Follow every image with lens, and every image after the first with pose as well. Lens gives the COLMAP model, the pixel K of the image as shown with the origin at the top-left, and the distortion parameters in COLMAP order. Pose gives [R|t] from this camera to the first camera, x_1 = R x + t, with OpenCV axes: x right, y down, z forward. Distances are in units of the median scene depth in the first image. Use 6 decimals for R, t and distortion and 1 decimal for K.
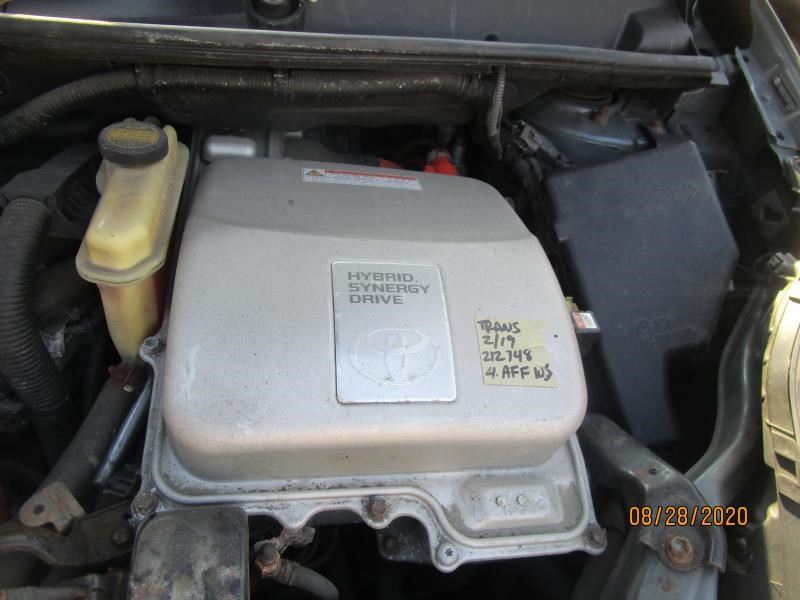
lens RADIAL K [[578.0, 0, 400.0], [0, 578.0, 300.0], [0, 0, 1]] dist [-0.005922, -0.002073]
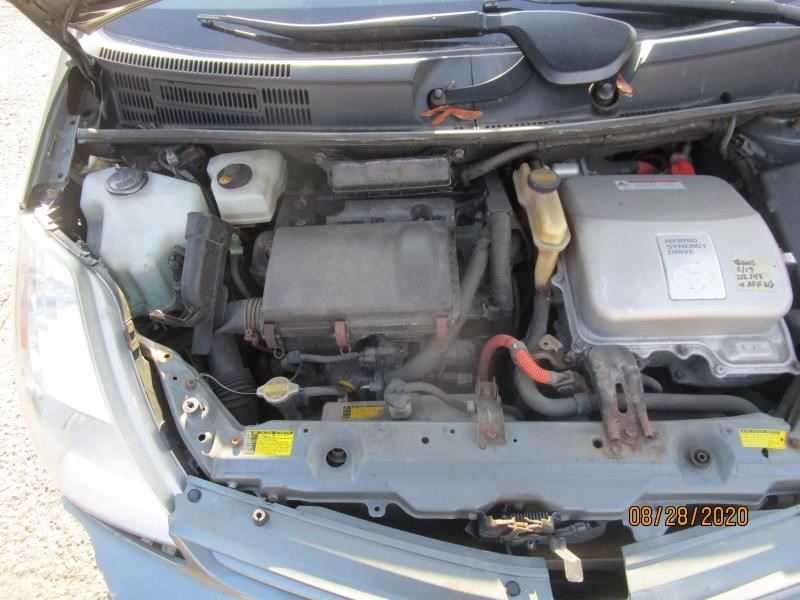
lens RADIAL K [[578.0, 0, 400.0], [0, 578.0, 300.0], [0, 0, 1]] dist [-0.005922, -0.002073]
pose [[0.971812, -0.027178, -0.234186, -0.525189], [0.048182, 0.995263, 0.084442, -0.051589], [0.230782, -0.093345, 0.968518, -1.231800]]
